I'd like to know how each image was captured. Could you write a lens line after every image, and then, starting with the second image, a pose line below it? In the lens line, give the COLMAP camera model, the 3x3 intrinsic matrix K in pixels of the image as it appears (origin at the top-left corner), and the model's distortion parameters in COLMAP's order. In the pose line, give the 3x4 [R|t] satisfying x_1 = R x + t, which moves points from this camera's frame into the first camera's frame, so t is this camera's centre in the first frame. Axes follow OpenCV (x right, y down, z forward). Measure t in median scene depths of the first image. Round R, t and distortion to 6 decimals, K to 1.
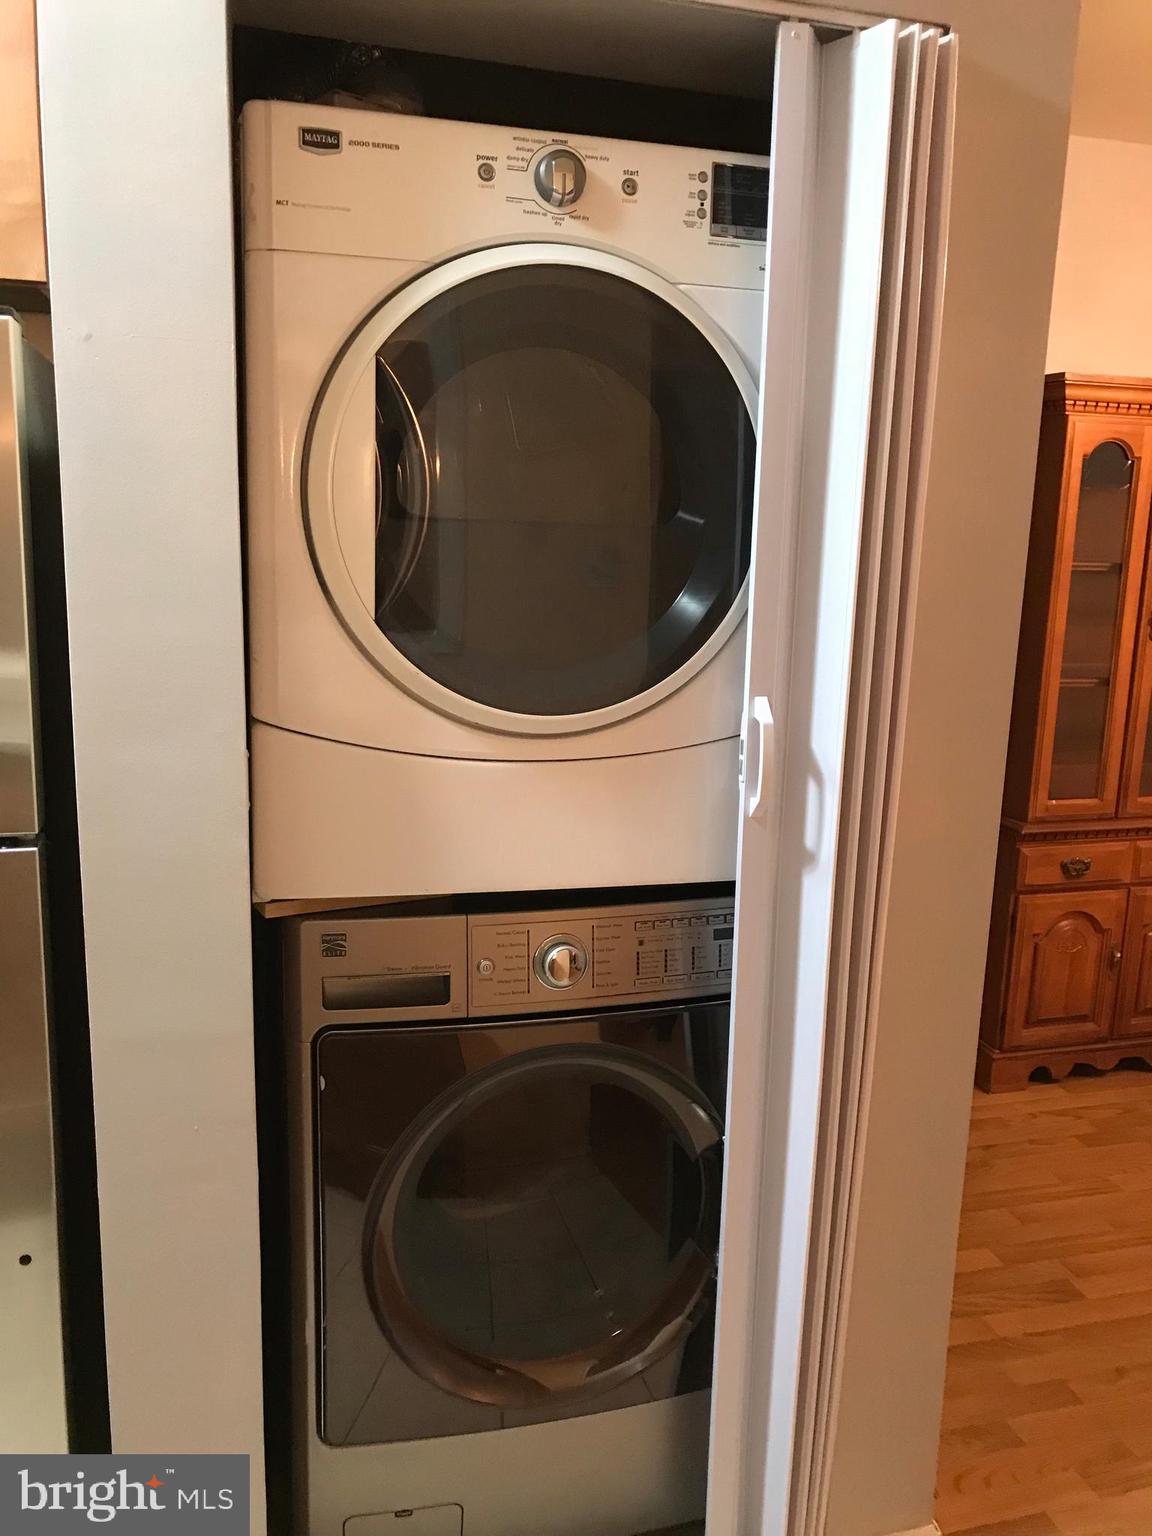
lens RADIAL K [[1261.0, 0, 579.5], [0, 1261.0, 759.6], [0, 0, 1]] dist [0.026950, -0.034112]
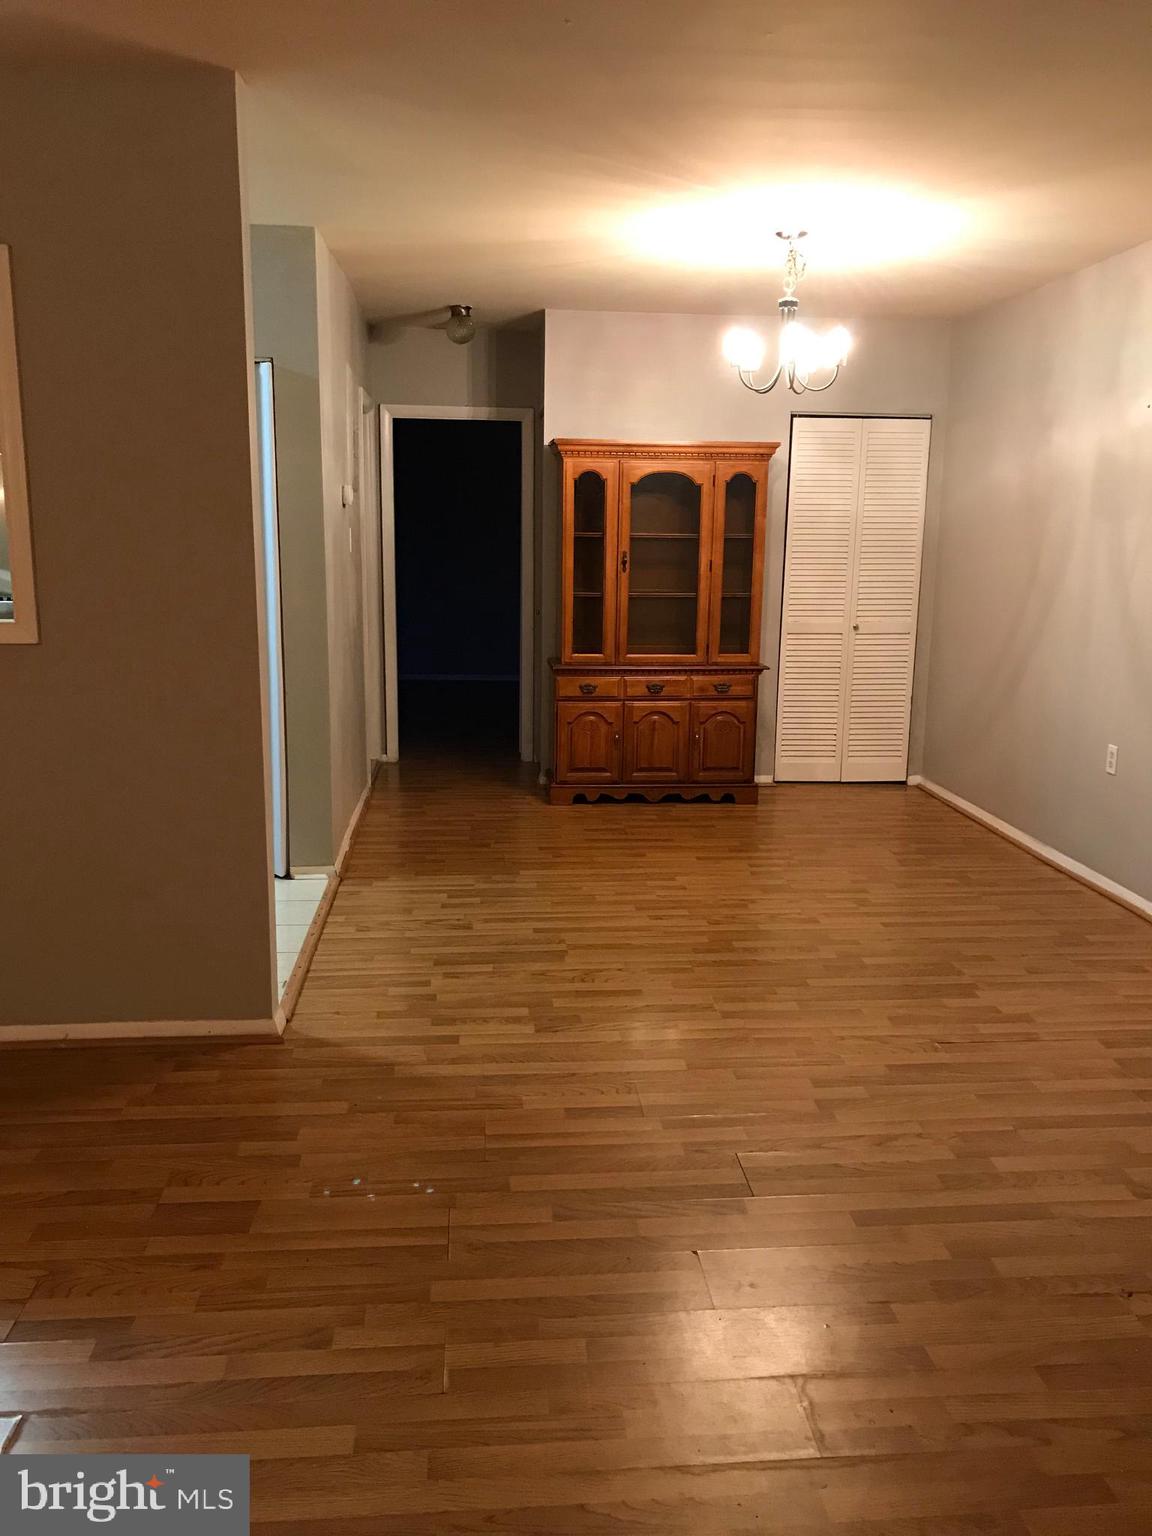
lens RADIAL K [[1261.0, 0, 560.9], [0, 1261.0, 789.3], [0, 0, 1]] dist [0.026950, -0.034112]
pose [[0.979184, 0.019682, -0.202017, 0.742301], [-0.017279, 0.999758, 0.013652, 0.213894], [0.202236, -0.009877, 0.979287, -0.920304]]
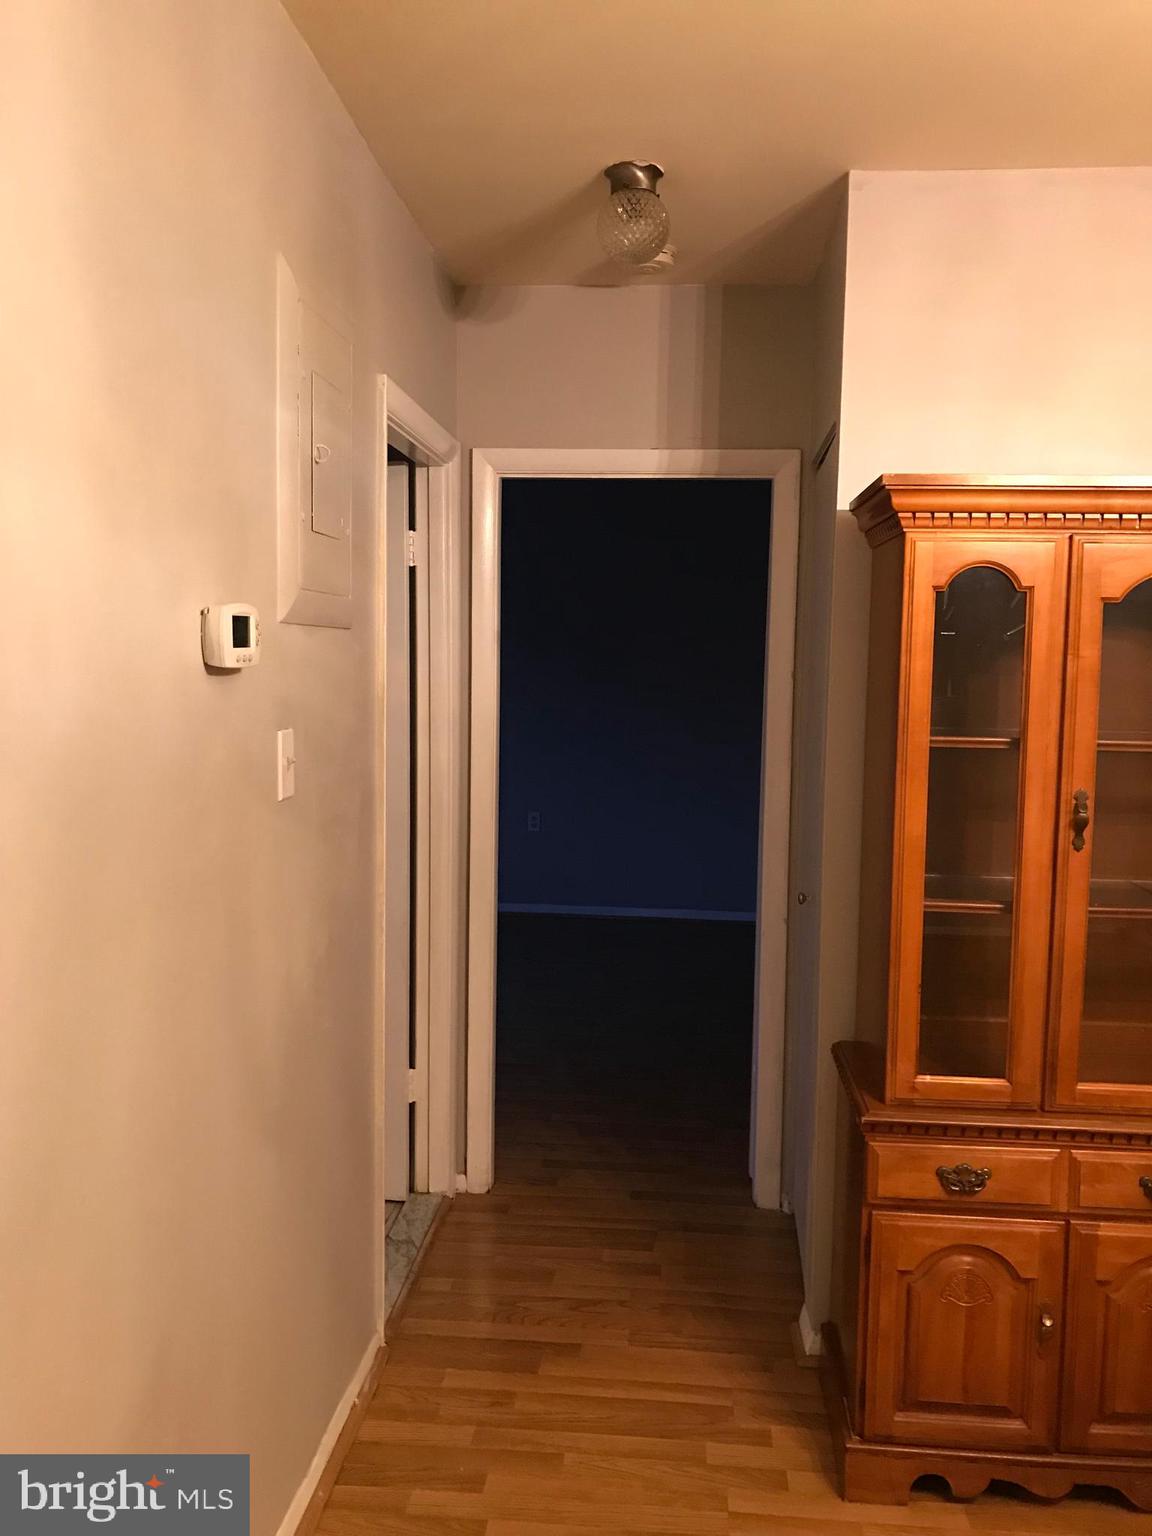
lens RADIAL K [[1261.0, 0, 575.1], [0, 1261.0, 767.7], [0, 0, 1]] dist [0.026950, -0.034112]
pose [[0.933300, 0.013171, -0.358856, 0.434301], [-0.054686, 0.992884, -0.105782, -0.050562], [0.354909, 0.118351, 0.927379, 0.266115]]
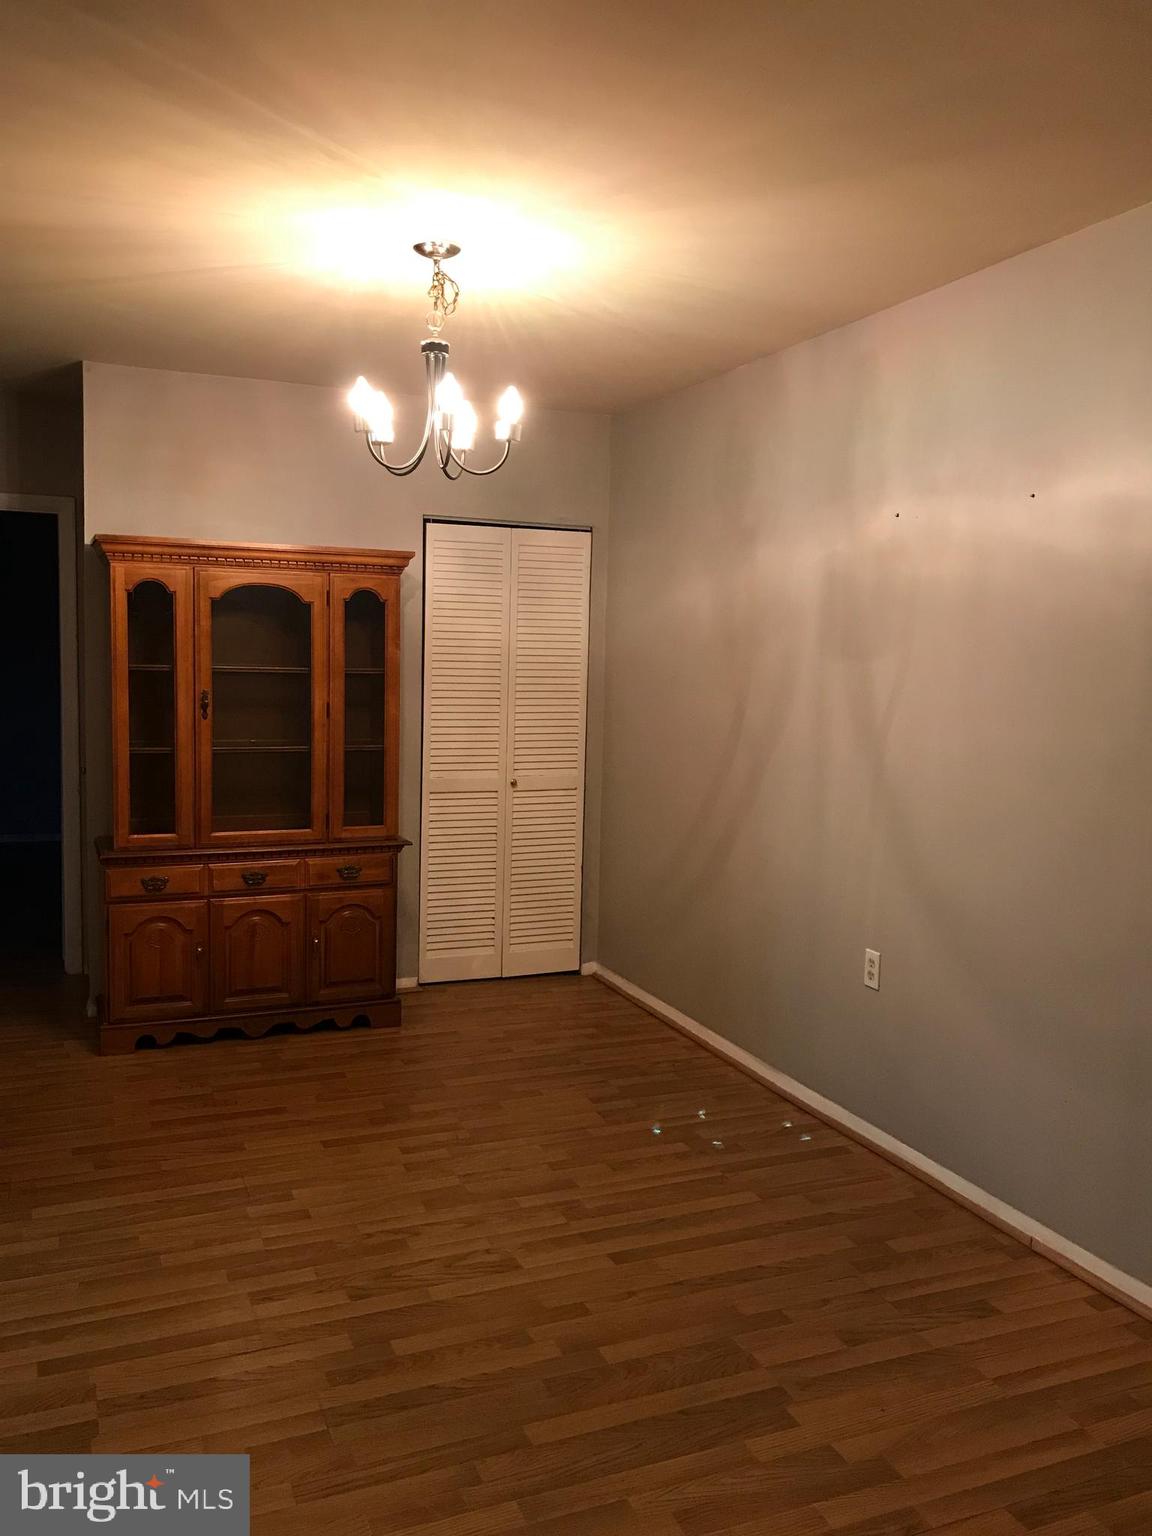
lens RADIAL K [[1261.0, 0, 582.7], [0, 1261.0, 758.9], [0, 0, 1]] dist [0.026950, -0.034112]
pose [[0.992563, -0.021137, 0.119887, 0.684749], [0.033046, 0.994614, -0.098237, 0.099783], [-0.117165, 0.101469, 0.987915, -0.422640]]
